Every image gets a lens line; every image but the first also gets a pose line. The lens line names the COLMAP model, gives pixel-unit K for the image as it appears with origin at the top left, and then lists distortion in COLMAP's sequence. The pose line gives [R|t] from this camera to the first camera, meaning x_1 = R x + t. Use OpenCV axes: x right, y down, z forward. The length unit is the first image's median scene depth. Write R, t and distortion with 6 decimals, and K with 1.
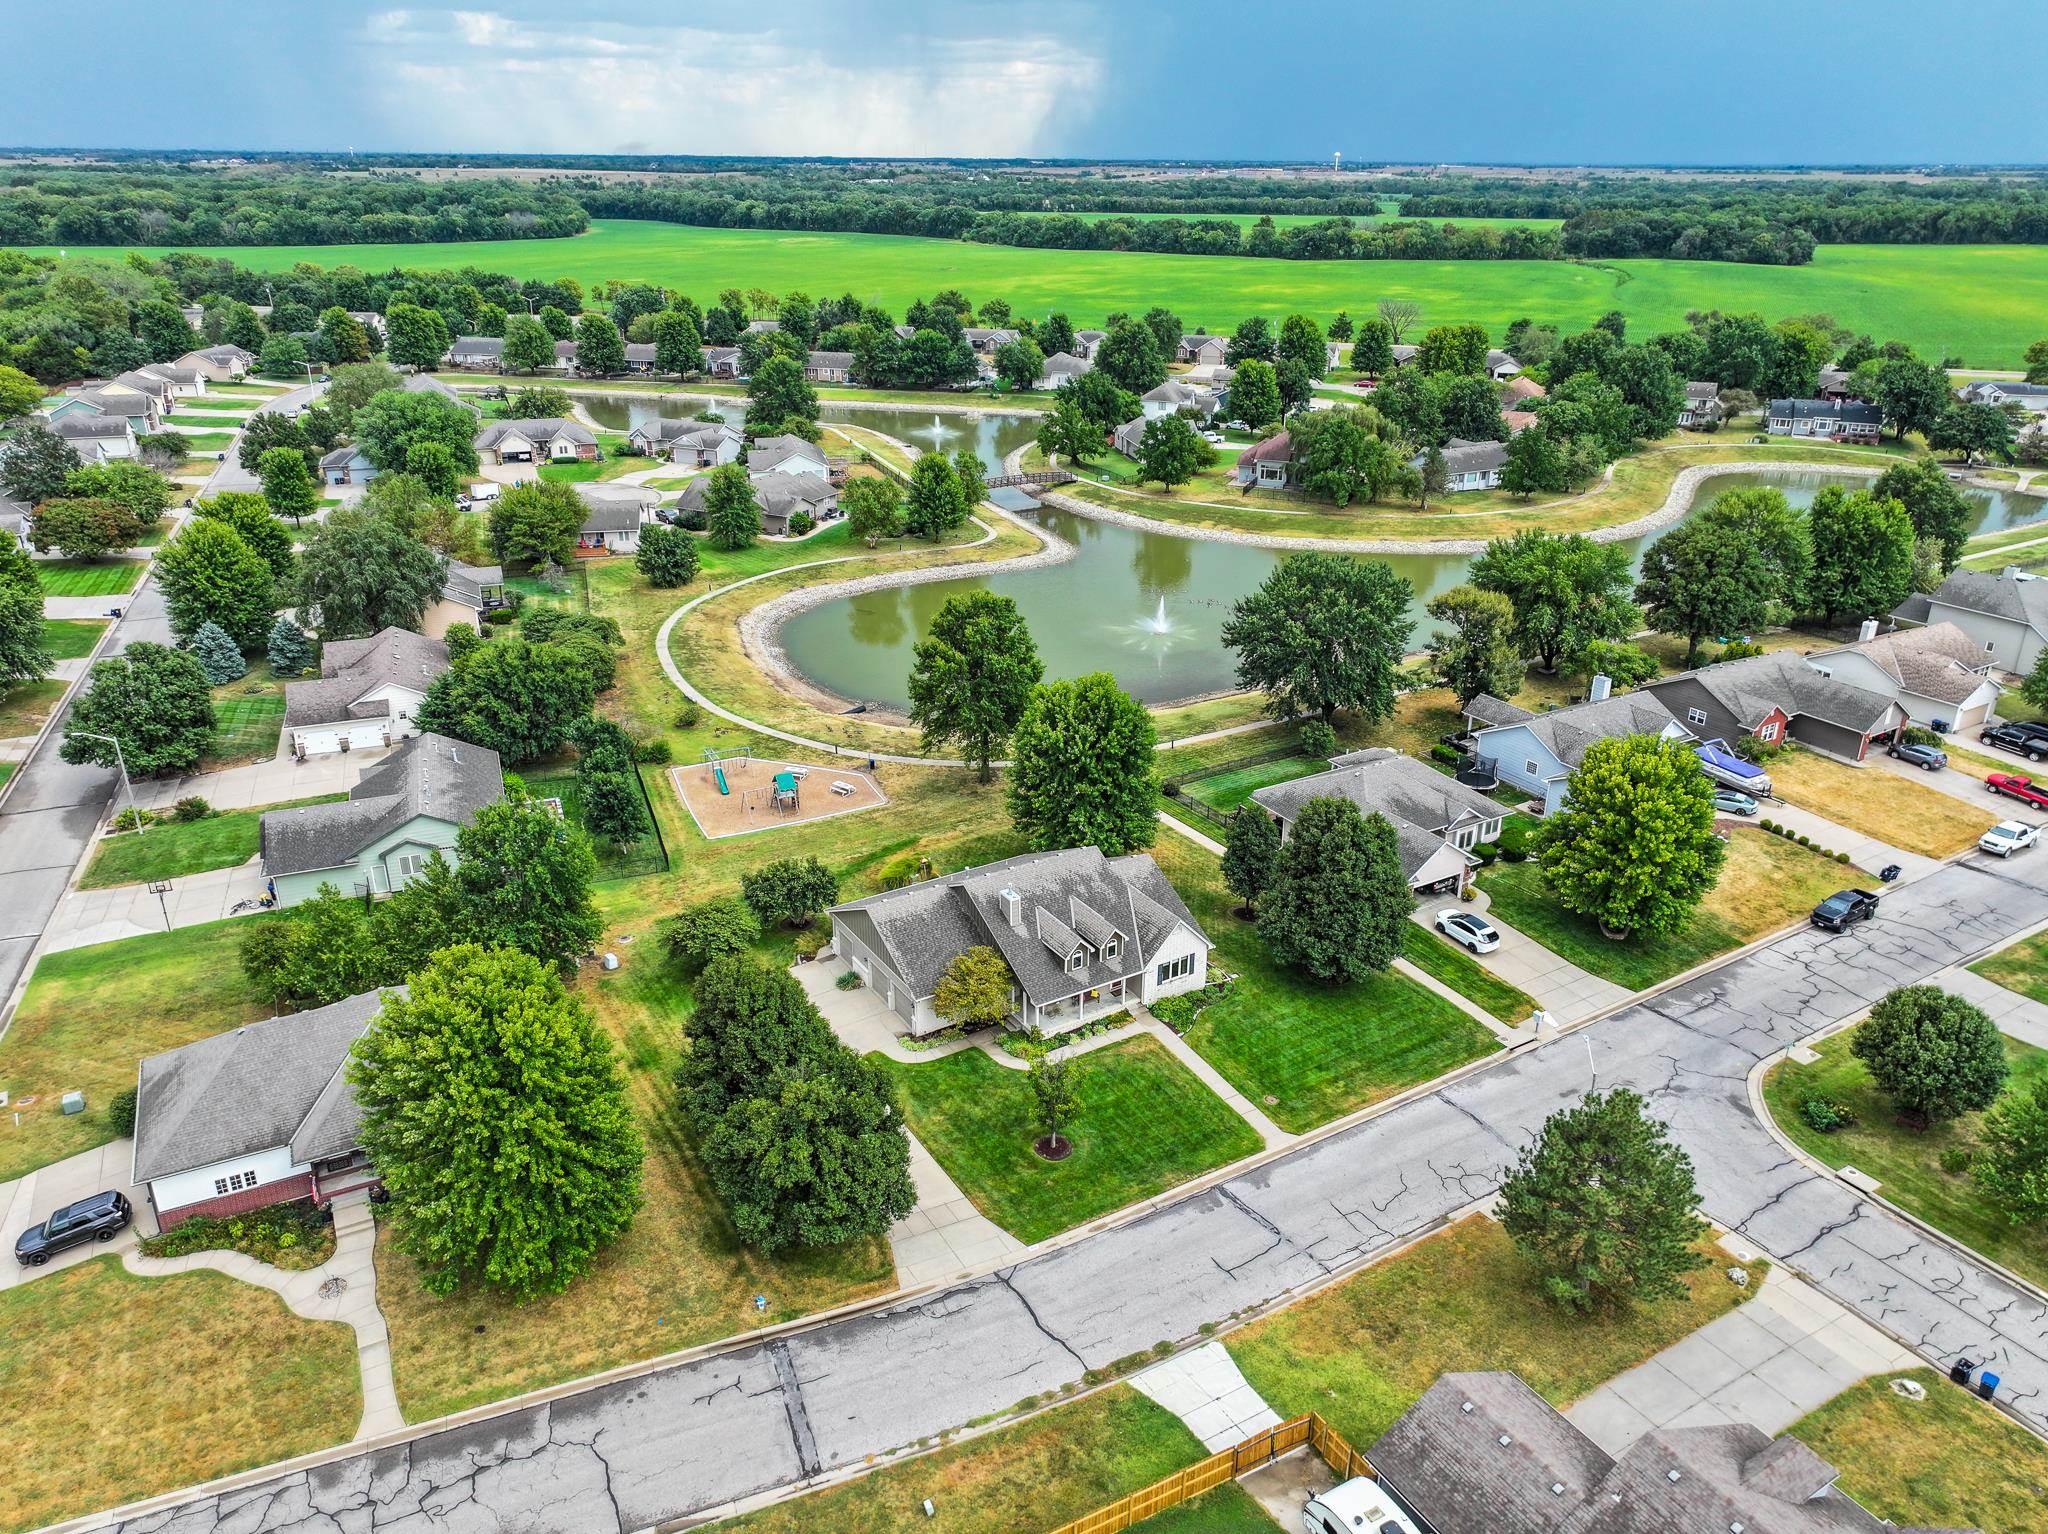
lens RADIAL K [[1437.2, 0, 1034.5], [0, 1437.2, 763.4], [0, 0, 1]] dist [0.012257, 0.003876]
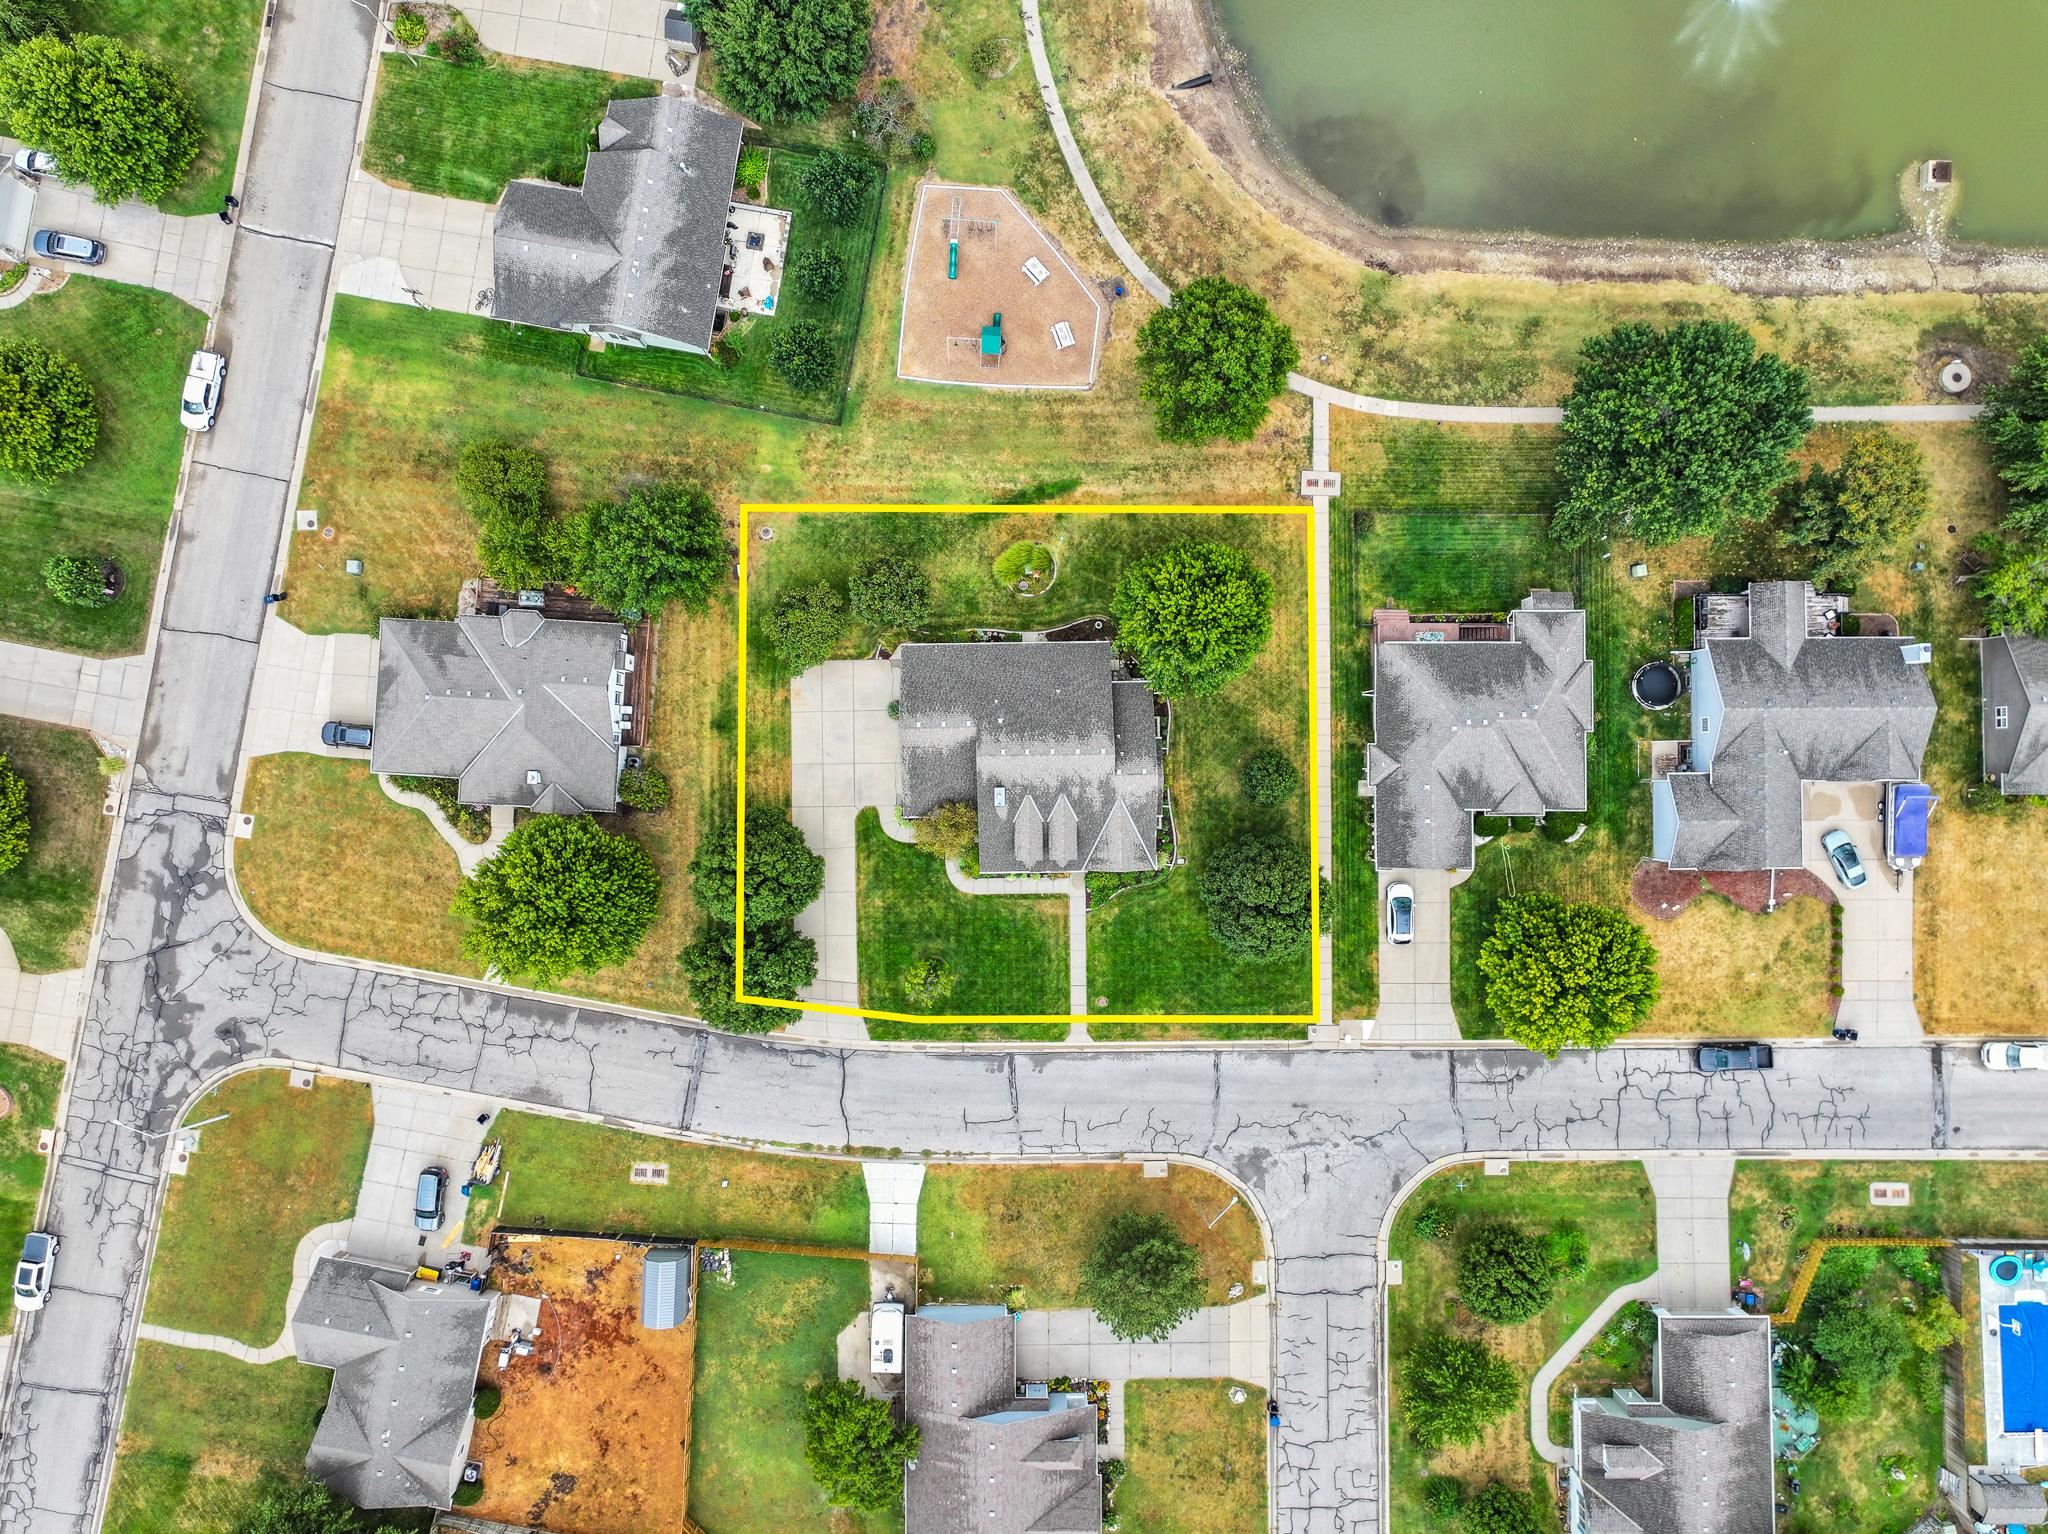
lens RADIAL K [[1437.2, 0, 1034.5], [0, 1437.2, 763.4], [0, 0, 1]] dist [0.012257, 0.003876]
pose [[0.853992, 0.520199, -0.009547, 0.004695], [-0.203821, 0.351376, 0.913779, -1.013799], [0.478702, -0.778414, 0.406099, 0.557371]]
